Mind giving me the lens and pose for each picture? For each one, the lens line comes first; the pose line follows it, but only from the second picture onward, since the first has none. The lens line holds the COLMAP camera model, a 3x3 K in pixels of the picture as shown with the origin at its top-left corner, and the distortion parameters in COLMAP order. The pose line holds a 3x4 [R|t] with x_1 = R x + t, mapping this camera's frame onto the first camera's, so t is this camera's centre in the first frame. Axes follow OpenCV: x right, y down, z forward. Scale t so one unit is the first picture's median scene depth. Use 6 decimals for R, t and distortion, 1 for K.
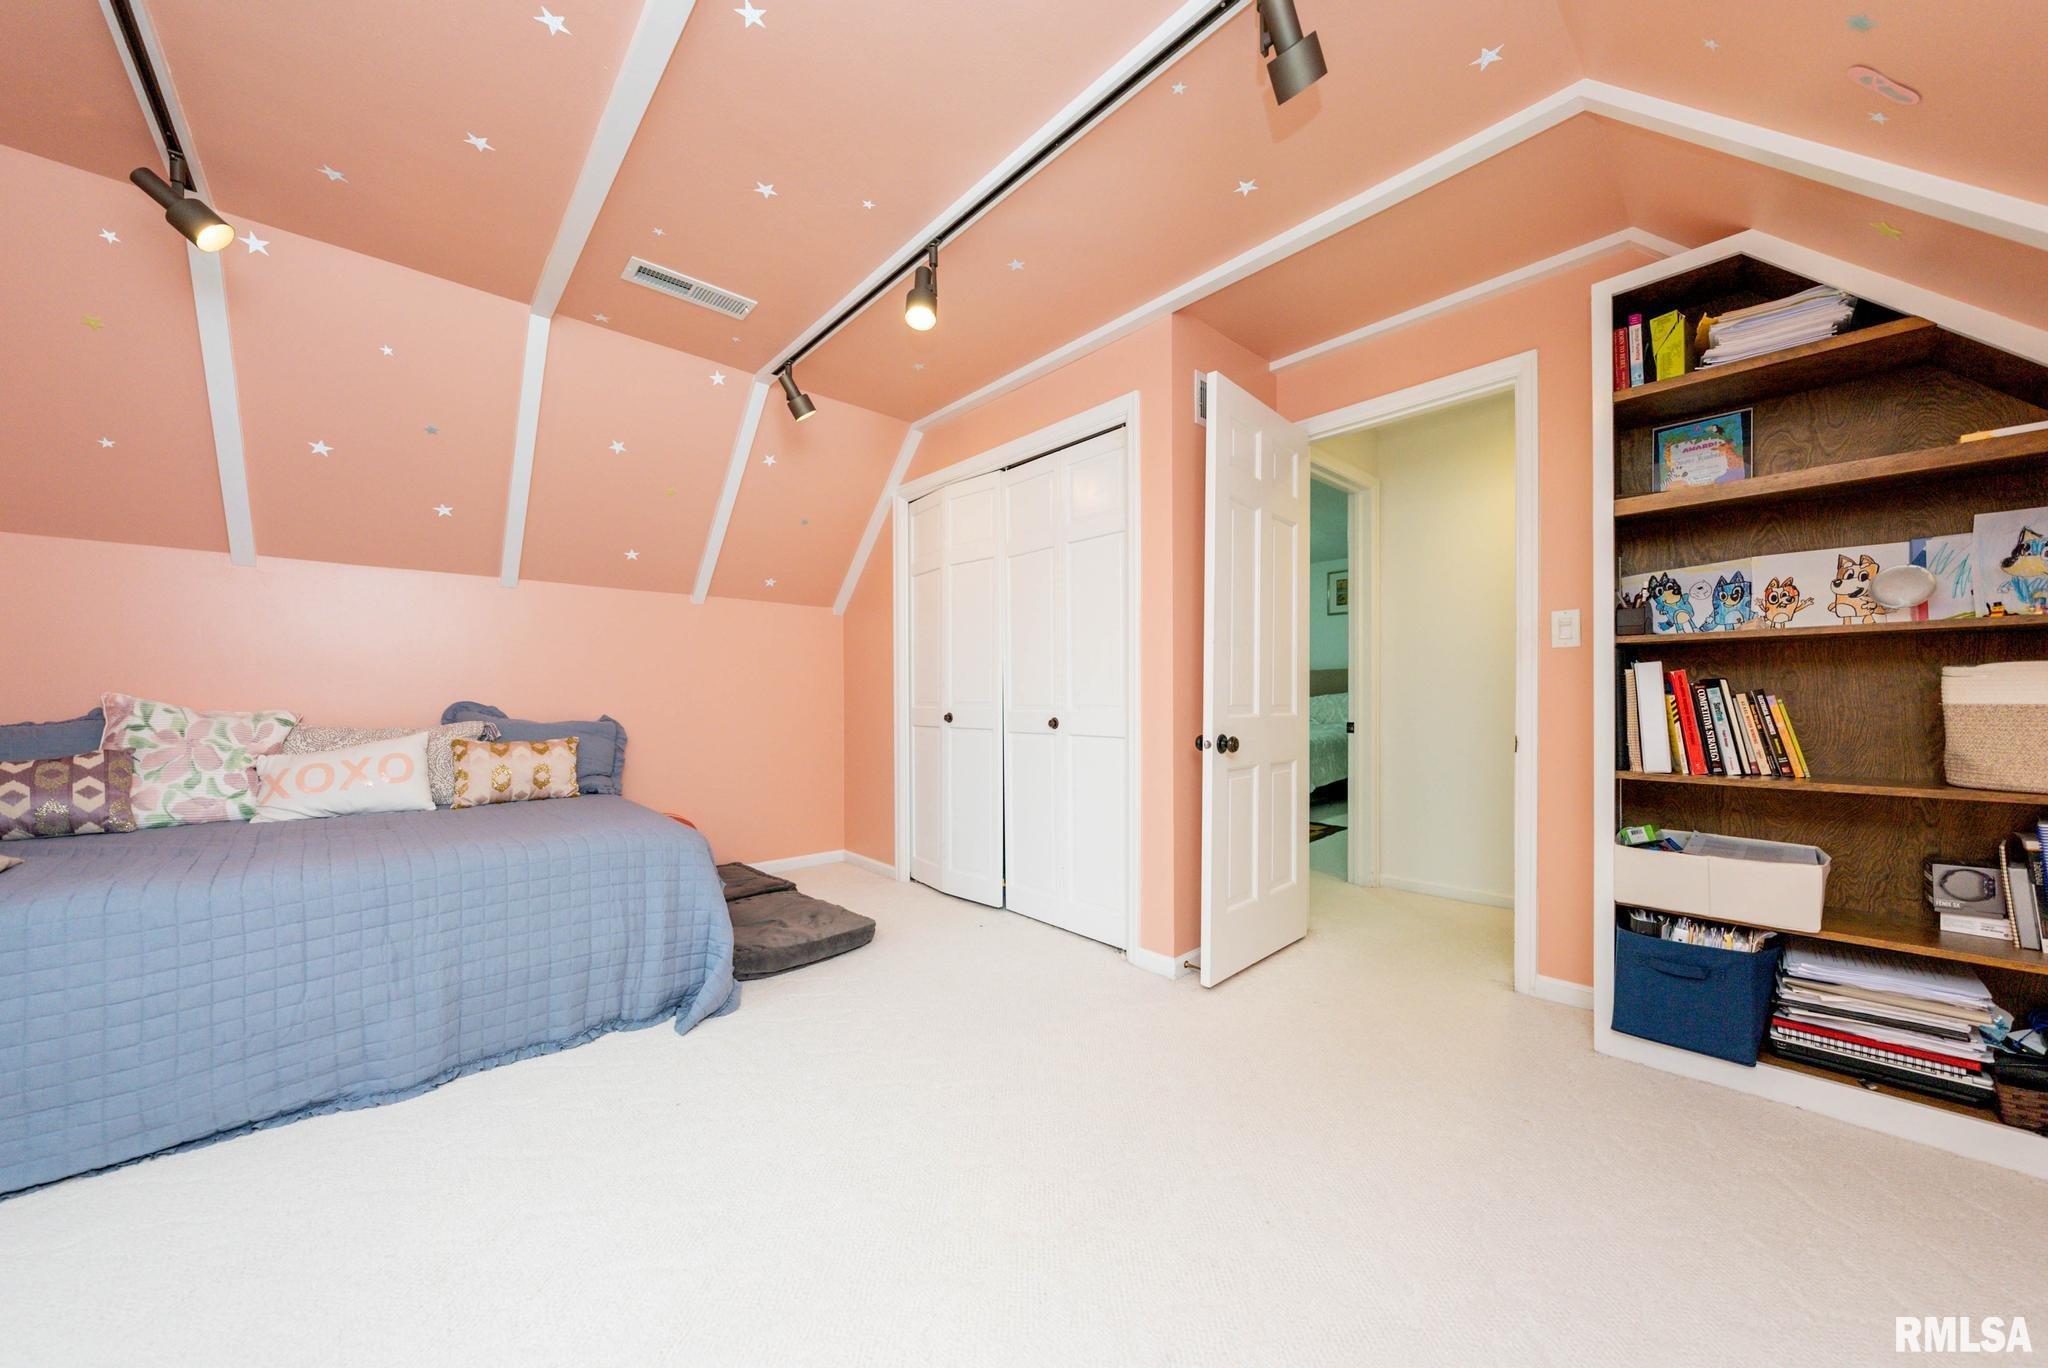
lens RADIAL K [[712.0, 0, 1023.2], [0, 712.0, 715.1], [0, 0, 1]] dist [0.001182, 0.000122]
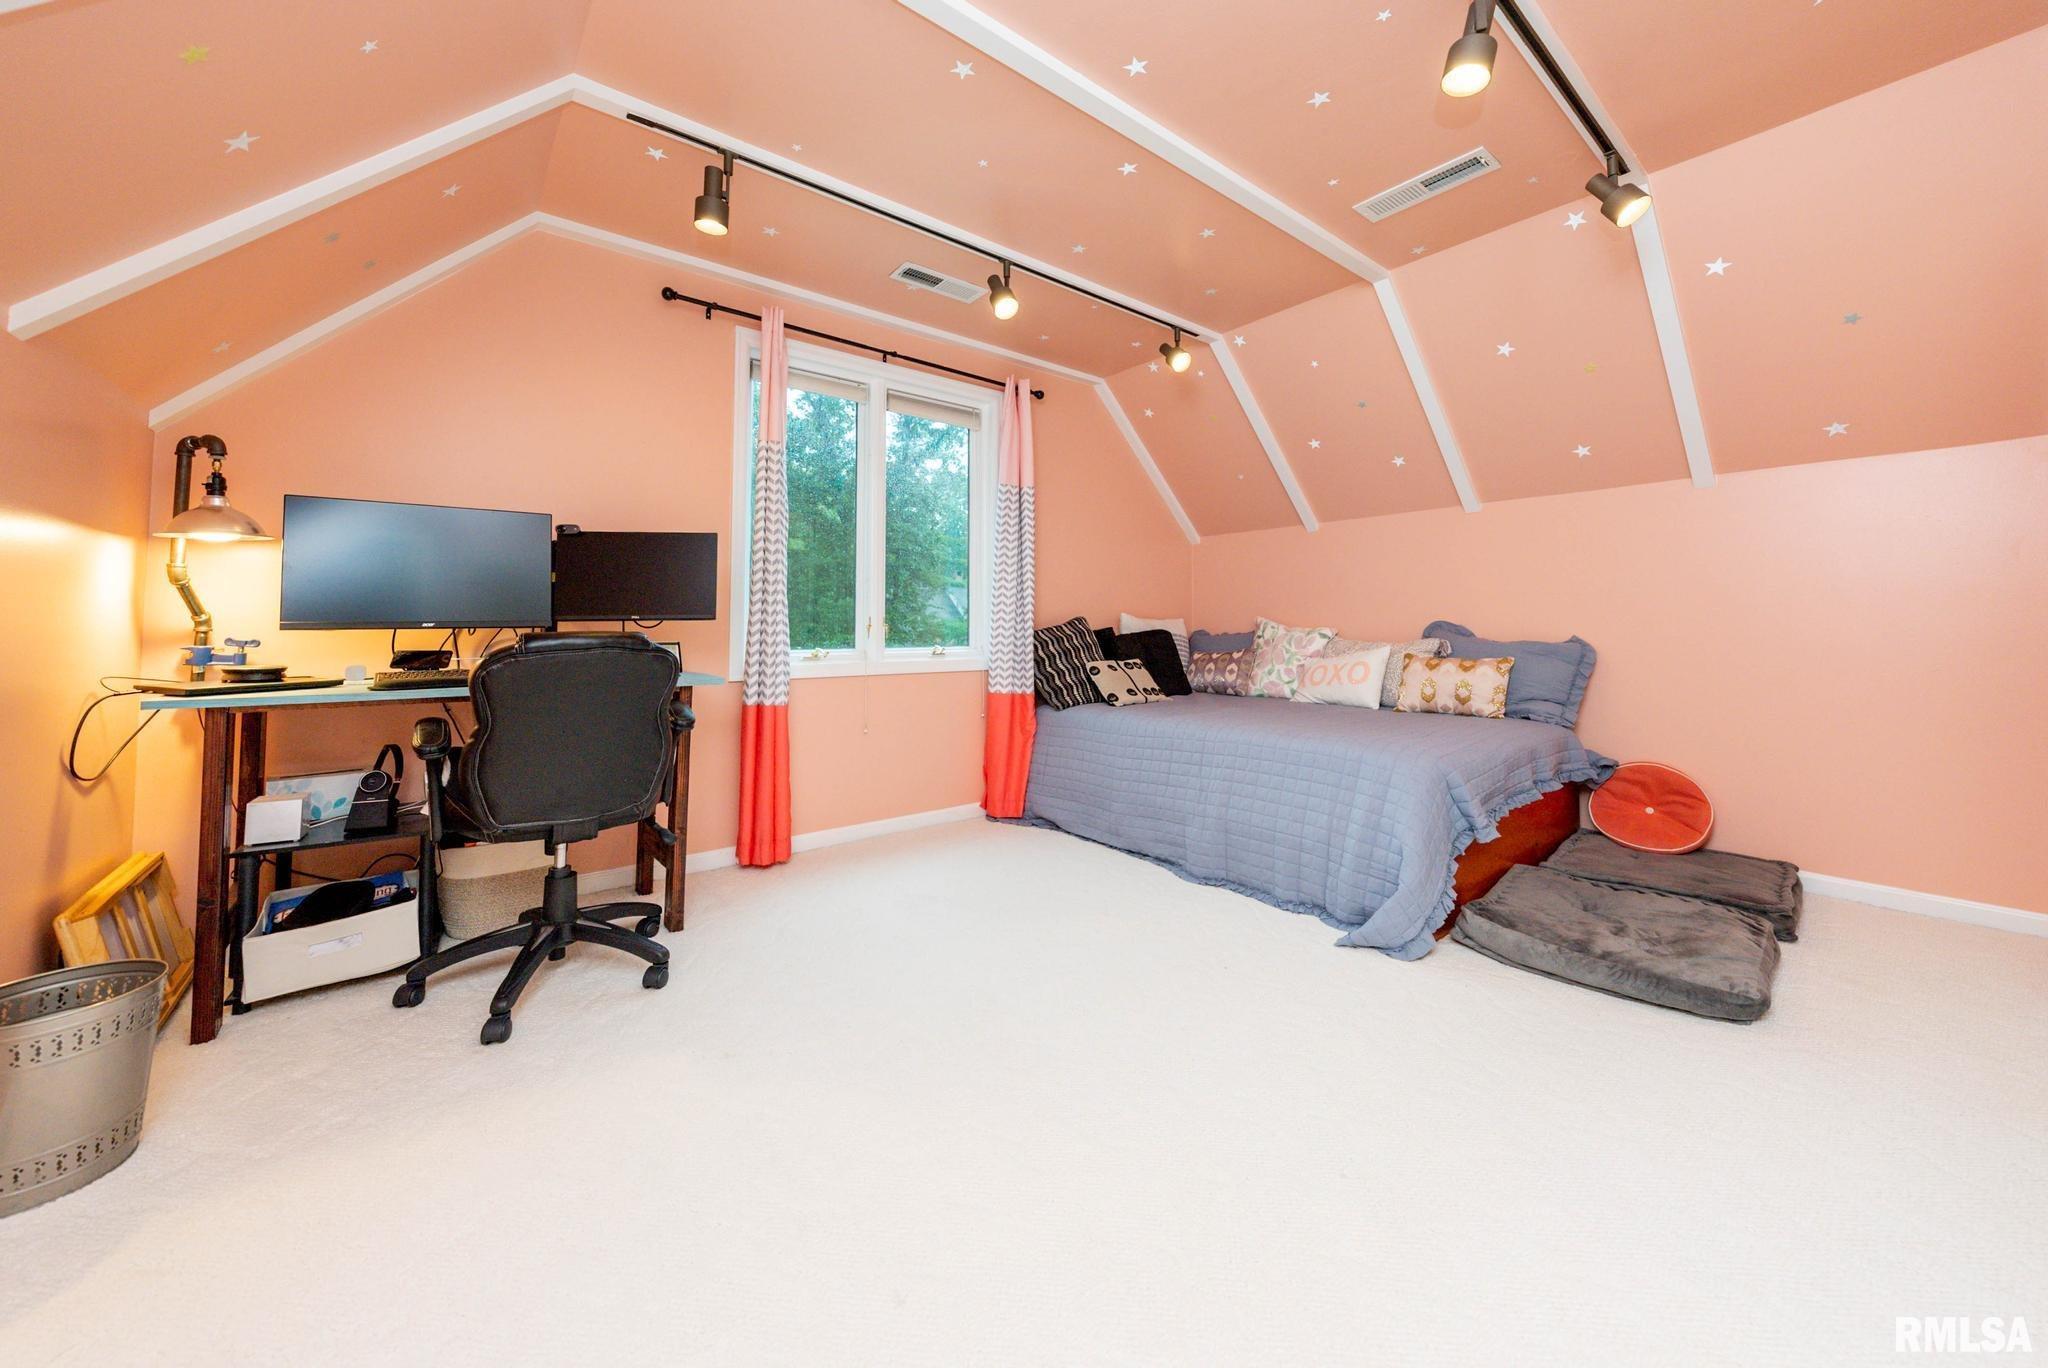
lens RADIAL K [[736.3, 0, 1018.4], [0, 736.3, 599.7], [0, 0, 1]] dist [0.001019, 0.000060]
pose [[-0.062264, -0.027269, -0.997687, 0.539623], [-0.012080, 0.999574, -0.026567, -0.017310], [0.997987, 0.010398, -0.062567, 0.508580]]
